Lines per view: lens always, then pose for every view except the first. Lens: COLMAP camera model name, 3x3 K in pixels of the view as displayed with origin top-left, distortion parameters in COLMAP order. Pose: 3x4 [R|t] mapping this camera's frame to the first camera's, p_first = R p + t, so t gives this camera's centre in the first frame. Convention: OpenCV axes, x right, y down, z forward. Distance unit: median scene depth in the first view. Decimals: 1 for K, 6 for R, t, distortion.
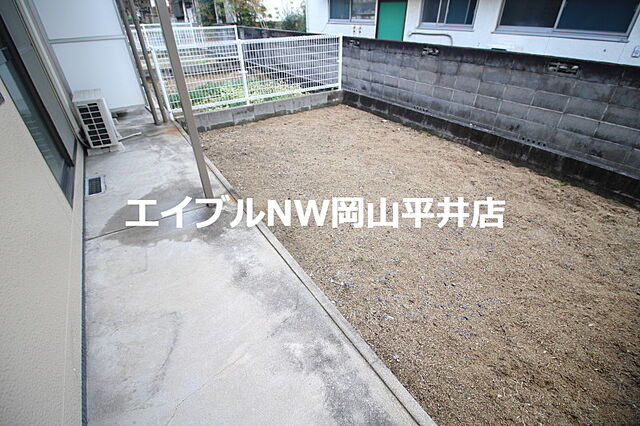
lens RADIAL K [[297.4, 0, 316.7], [0, 297.4, 212.4], [0, 0, 1]] dist [-0.016387, -0.003447]
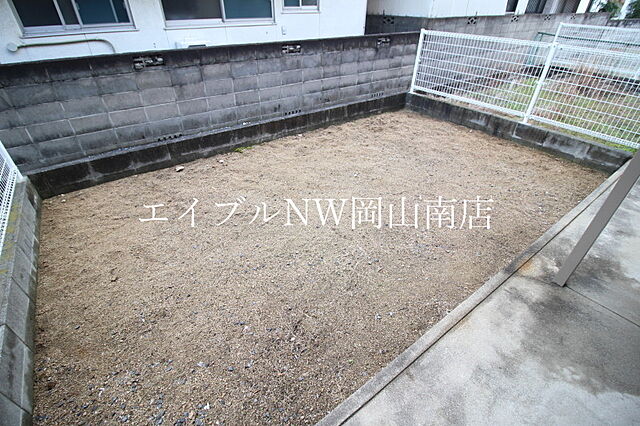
lens RADIAL K [[297.4, 0, 317.1], [0, 297.4, 214.2], [0, 0, 1]] dist [-0.016387, -0.003447]
pose [[-0.042903, -0.572047, 0.819098, -0.460285], [0.560377, 0.664968, 0.493757, -0.454752], [-0.827126, 0.480187, 0.292033, 0.679296]]
